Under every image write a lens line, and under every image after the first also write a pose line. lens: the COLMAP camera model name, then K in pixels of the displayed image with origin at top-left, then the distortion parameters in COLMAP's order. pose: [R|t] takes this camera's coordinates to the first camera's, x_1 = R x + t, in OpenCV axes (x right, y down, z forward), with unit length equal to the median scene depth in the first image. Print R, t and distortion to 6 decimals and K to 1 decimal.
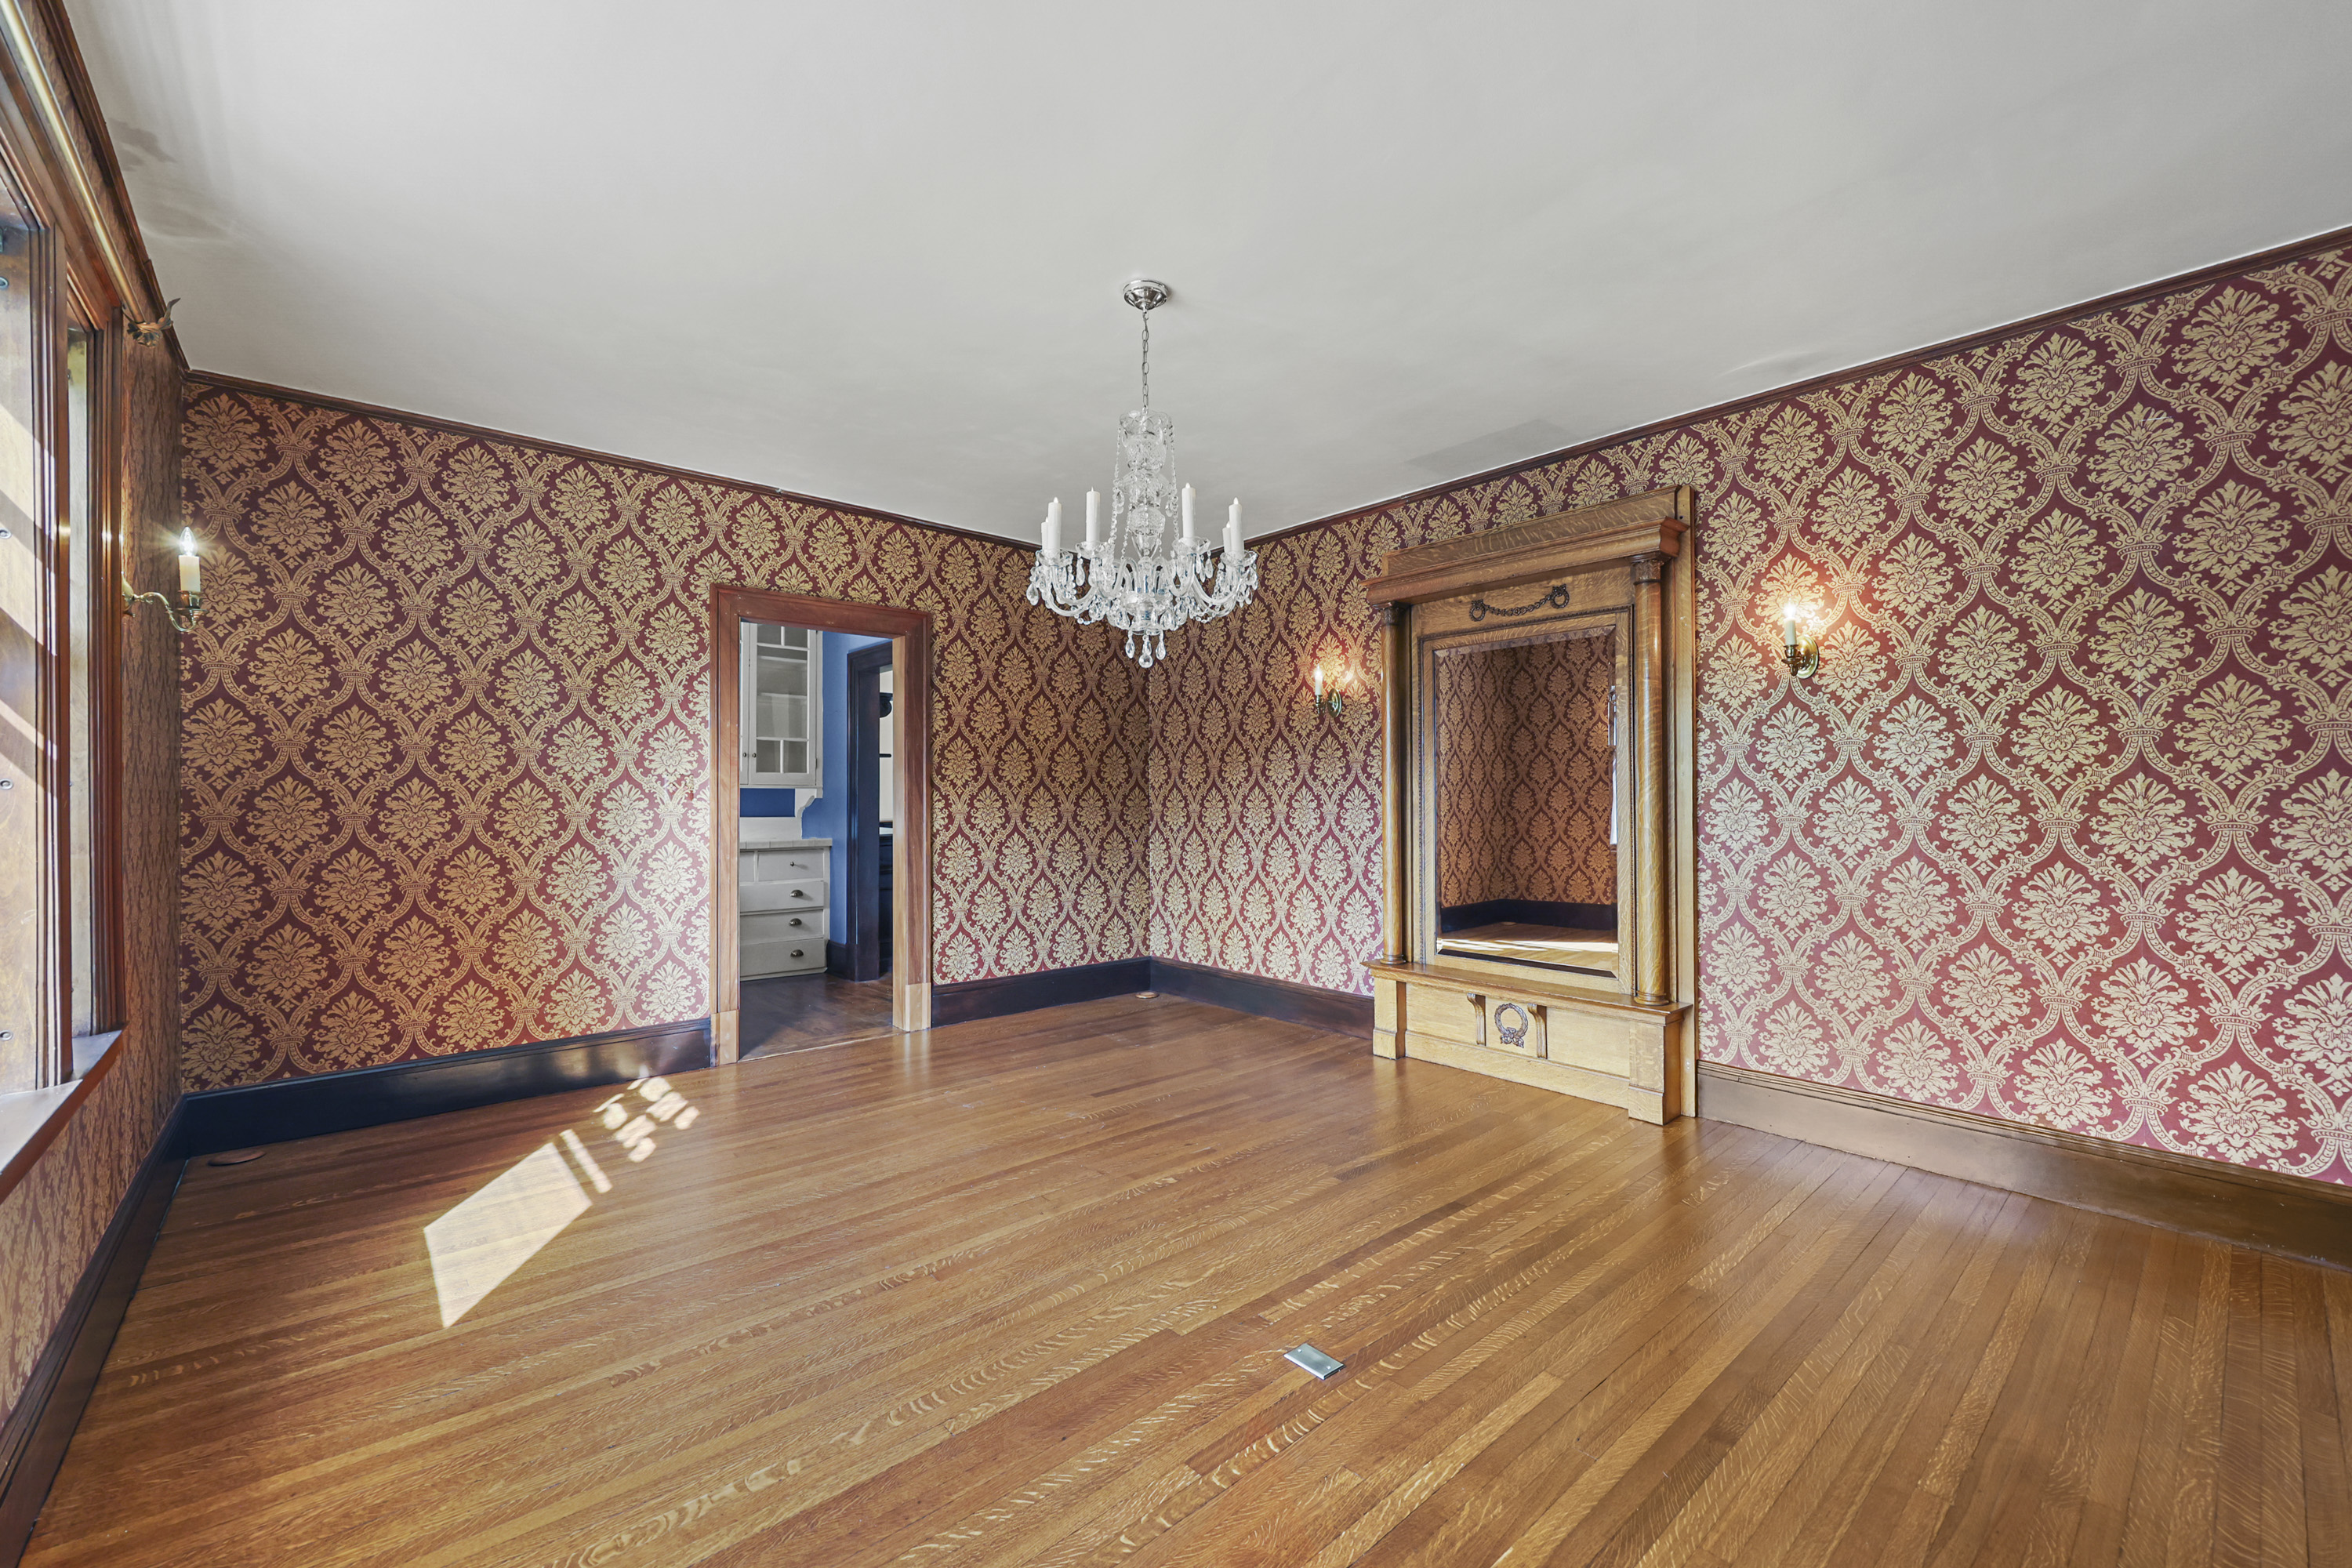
lens RADIAL K [[958.7, 0, 1182.1], [0, 958.7, 789.9], [0, 0, 1]] dist [0.001385, -0.000122]
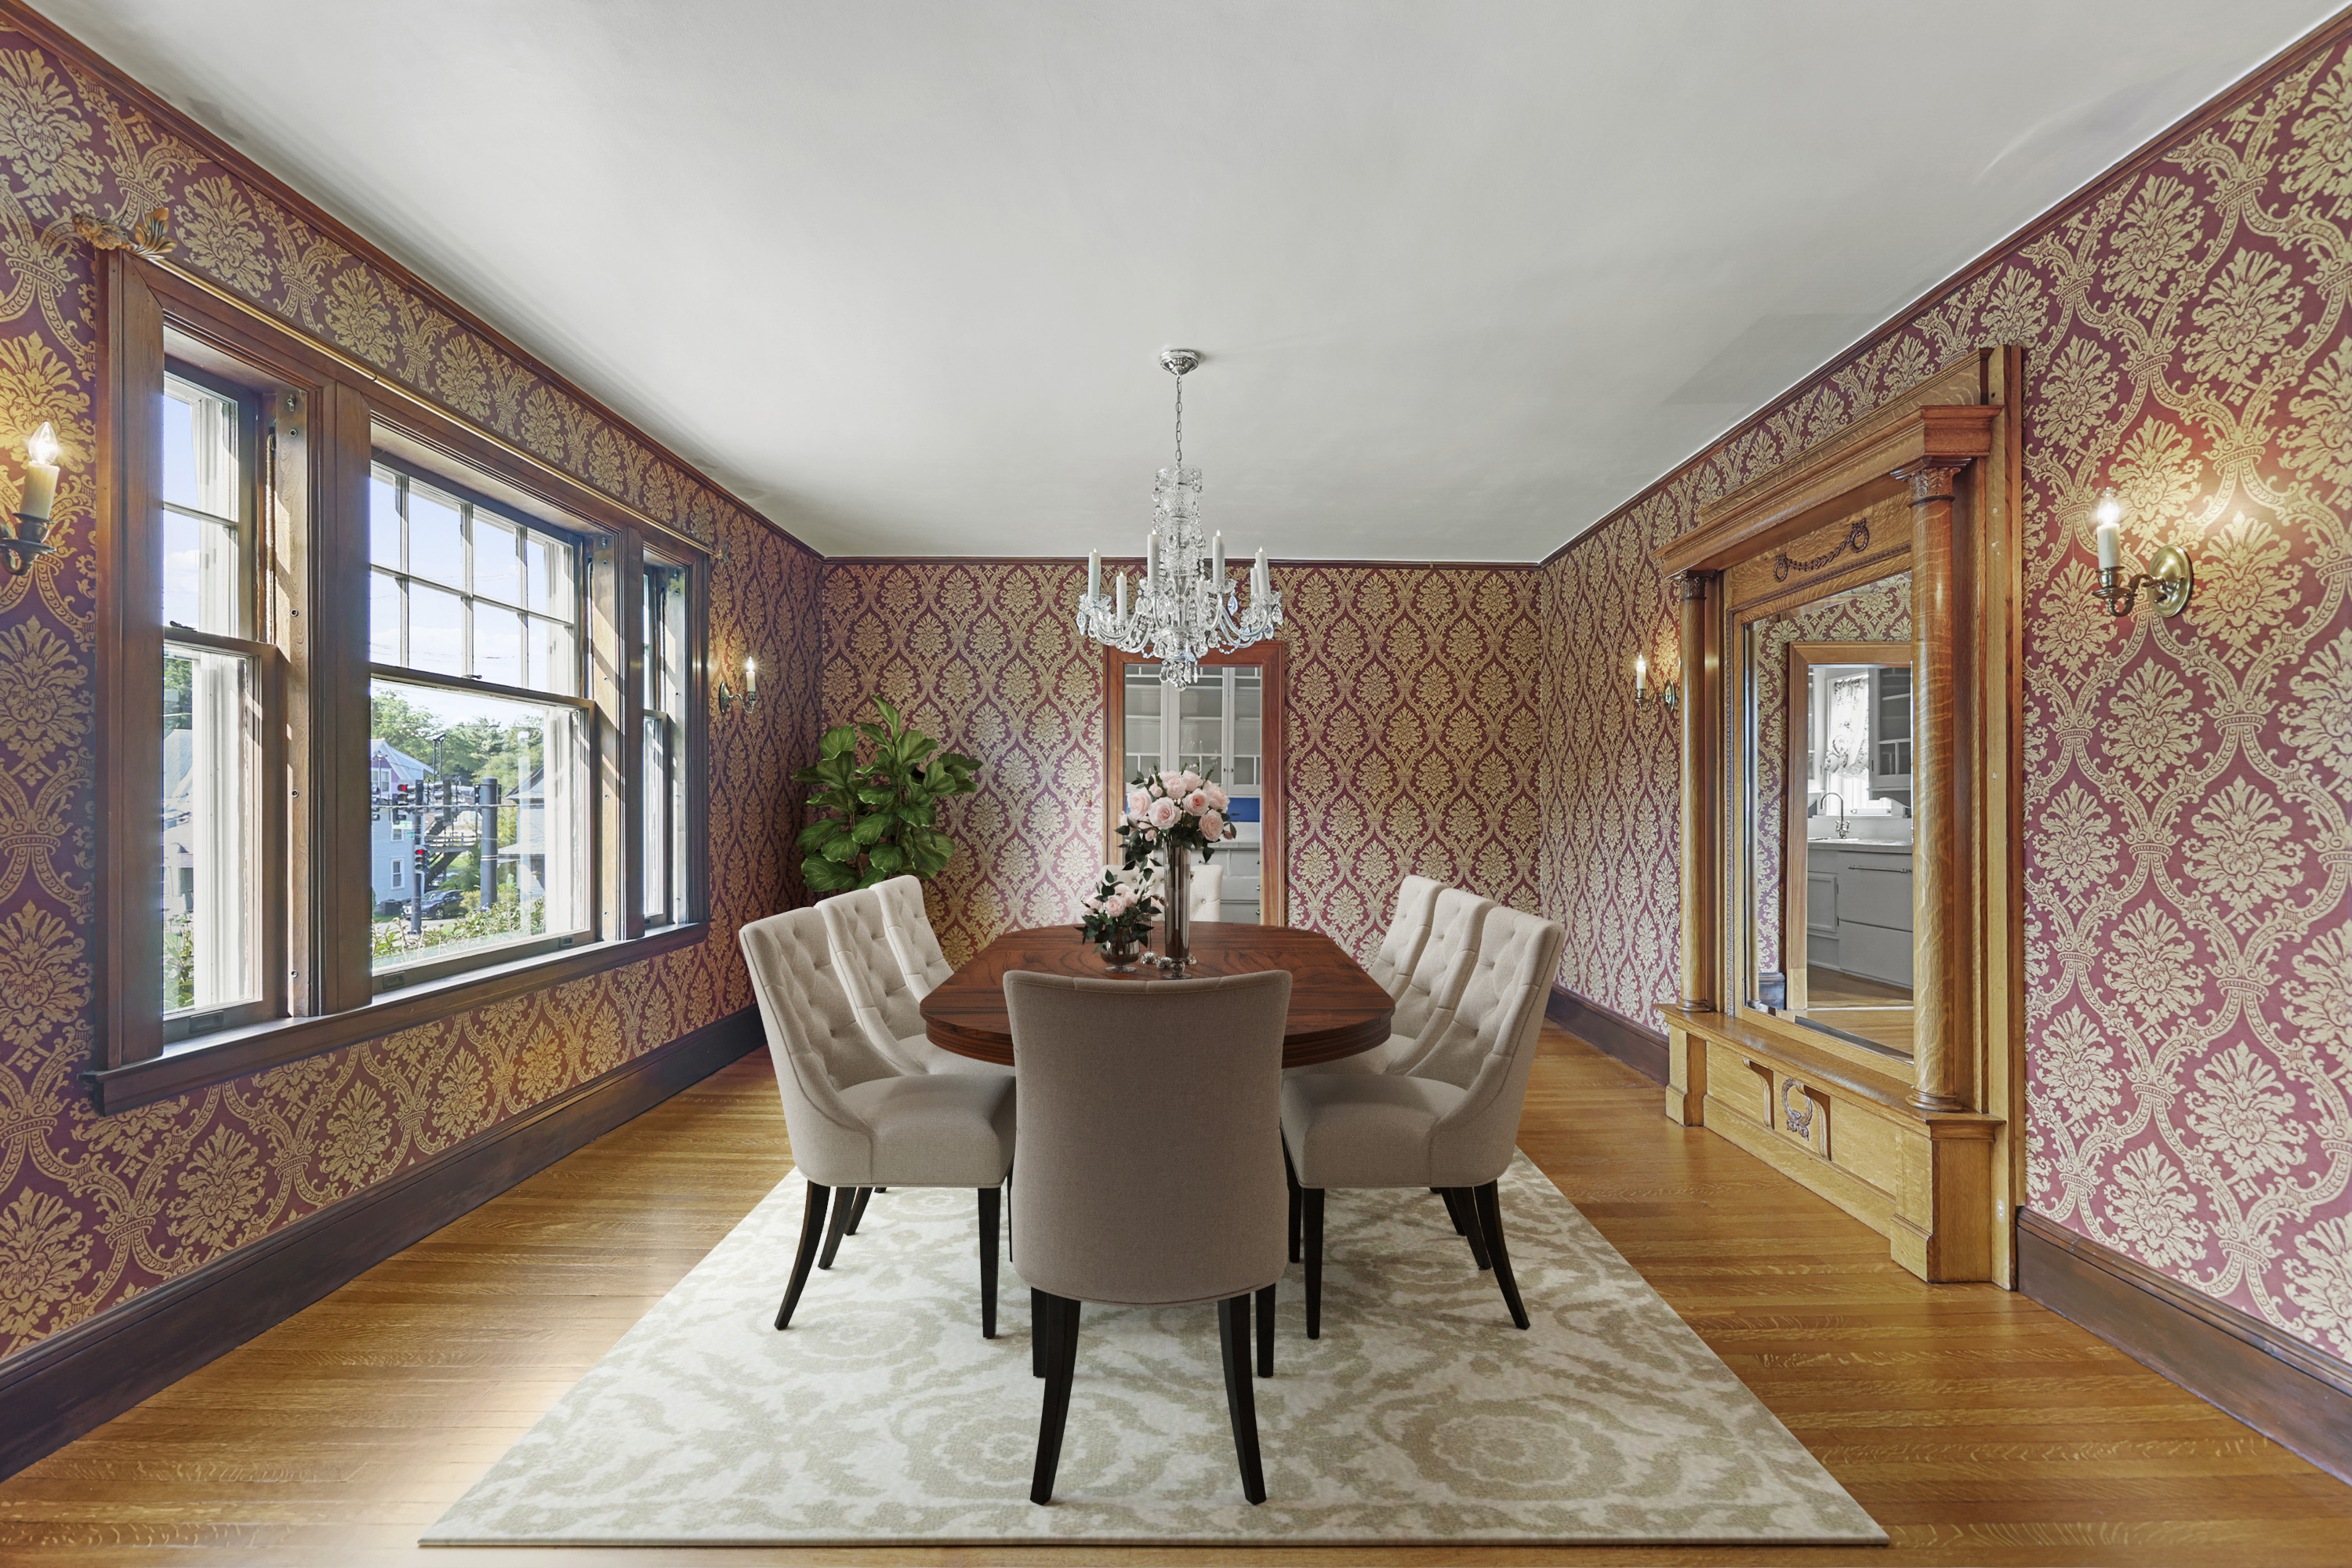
lens RADIAL K [[958.7, 0, 1190.3], [0, 958.7, 801.2], [0, 0, 1]] dist [0.001385, -0.000122]
pose [[0.748061, 0.001689, -0.663628, 0.472424], [-0.000230, 0.999997, 0.002285, -0.000450], [0.663630, -0.001557, 0.748059, 0.105823]]
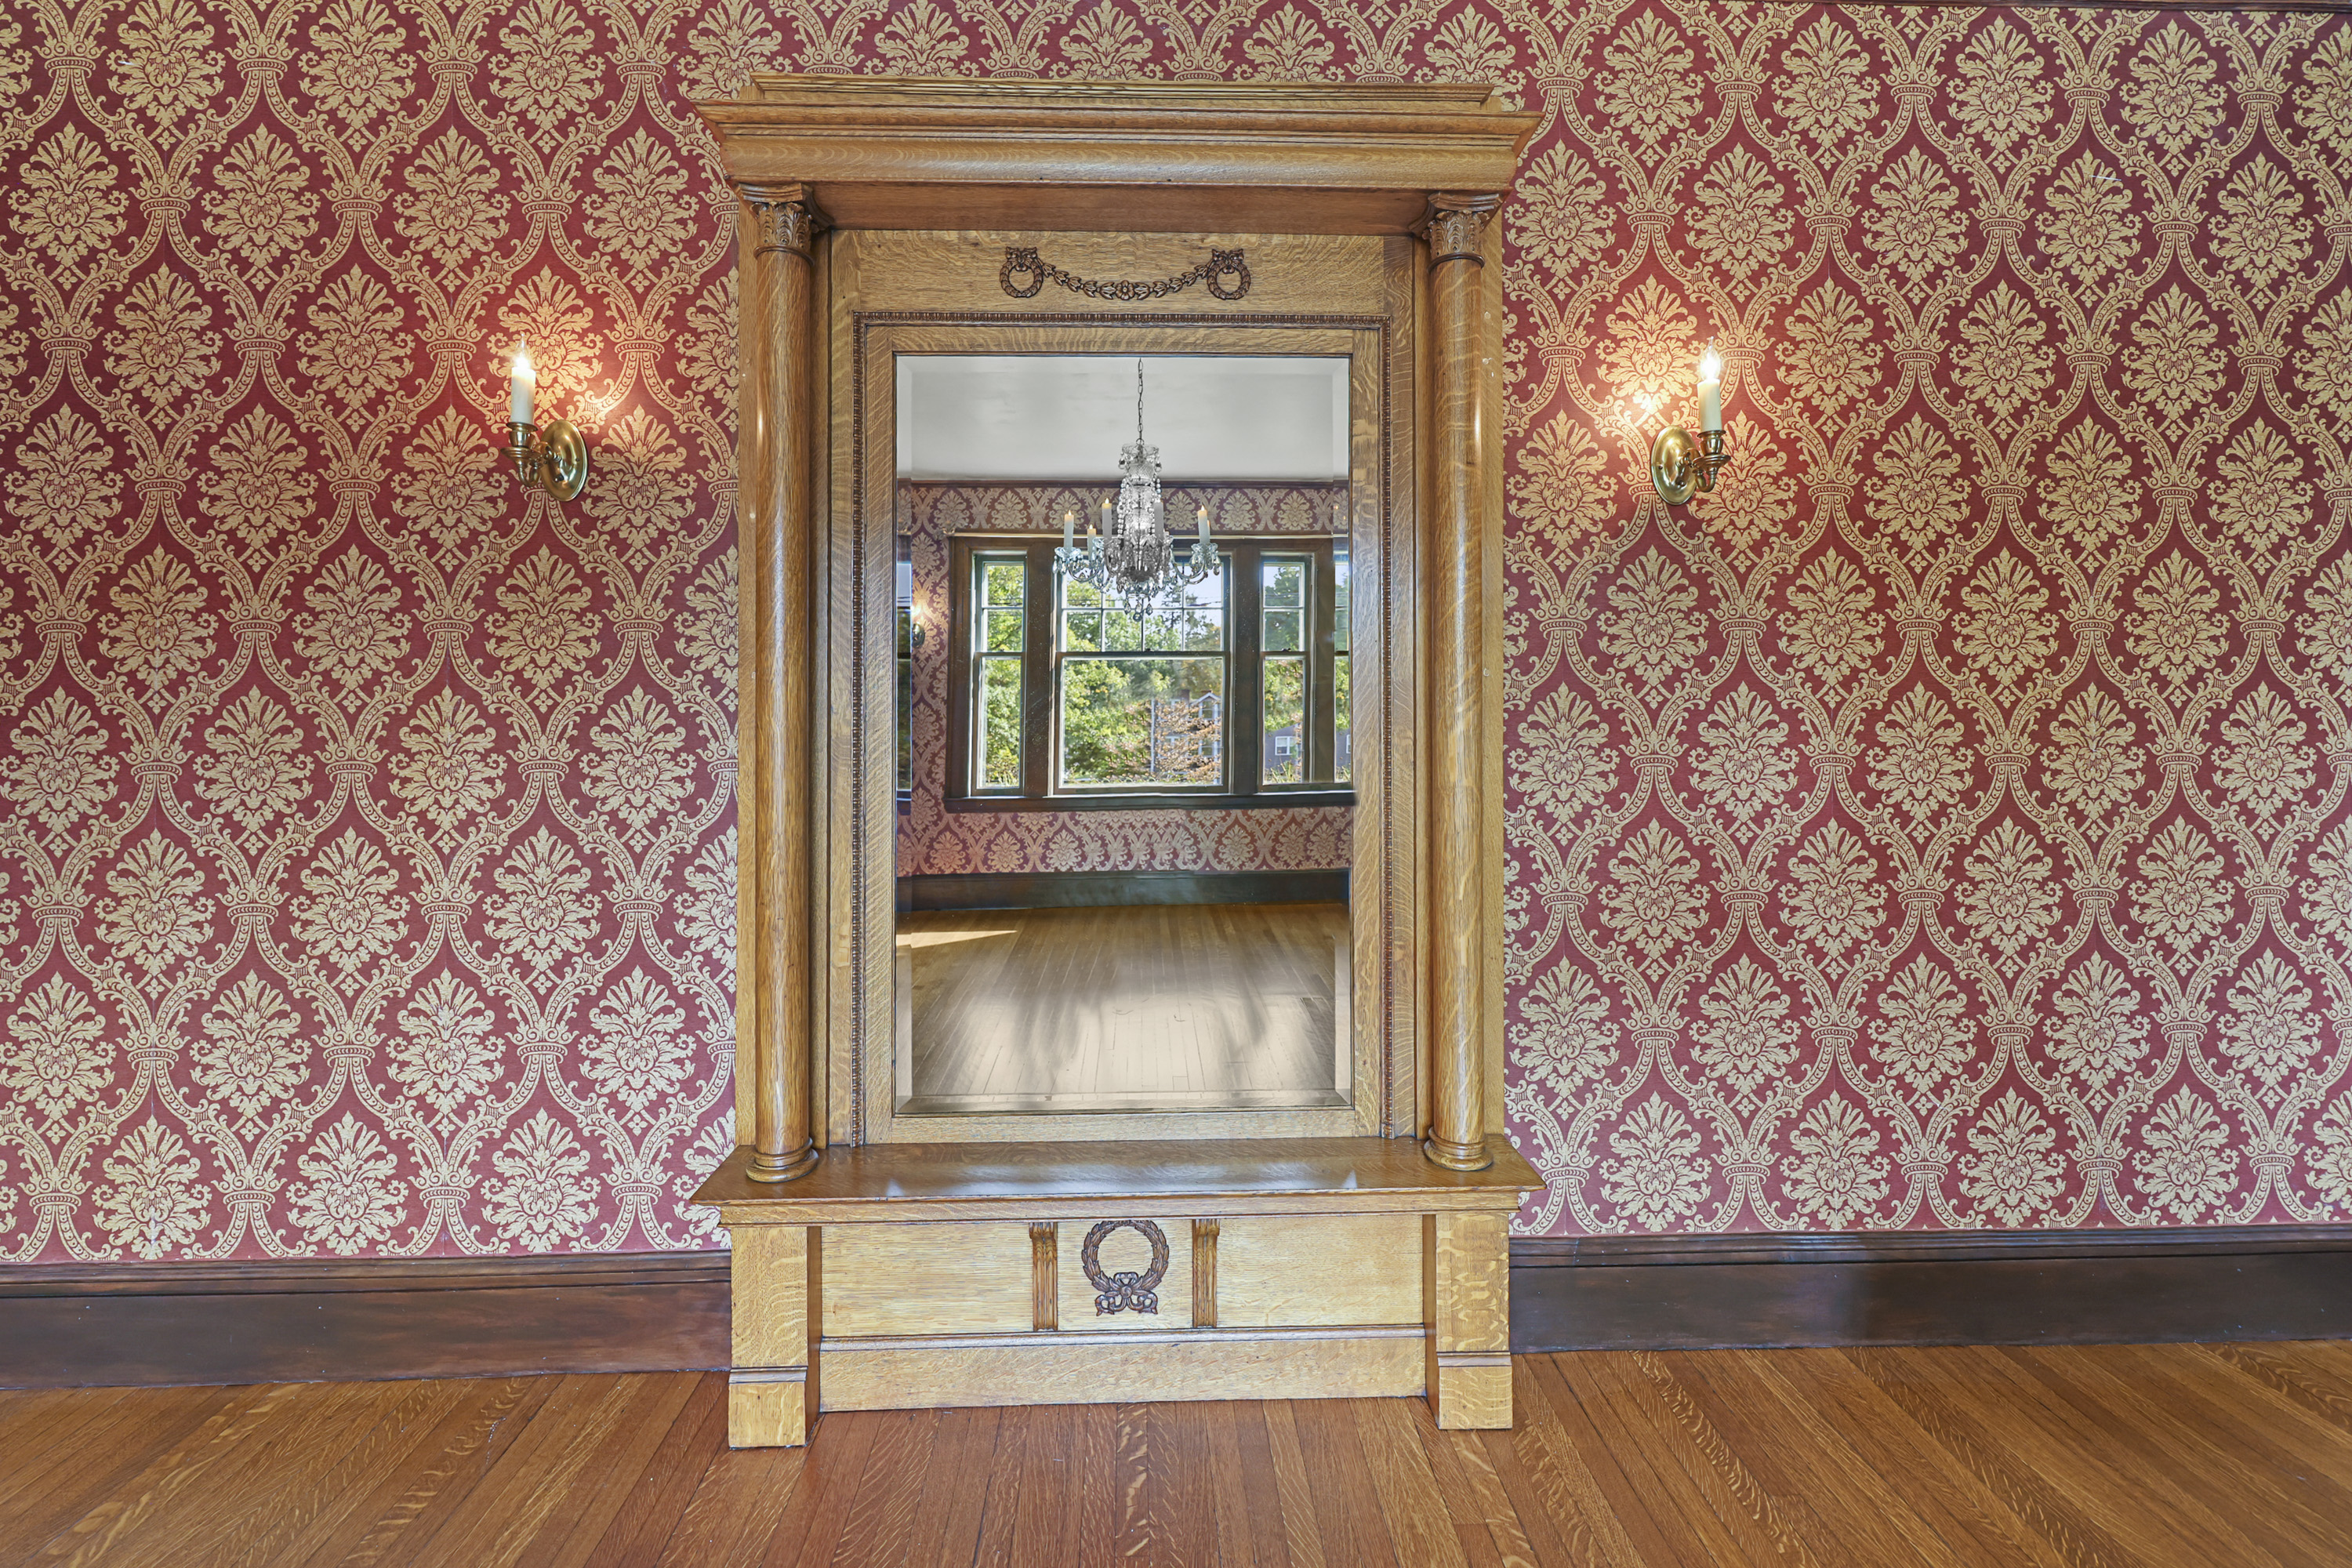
lens RADIAL K [[1091.0, 0, 1211.8], [0, 1091.0, 701.4], [0, 0, 1]] dist [0.000738, -0.000050]
pose [[0.636956, 0.014624, 0.770761, -0.003074], [-0.005701, 0.999882, -0.014260, 0.005932], [-0.770879, 0.004688, 0.636964, 0.644832]]
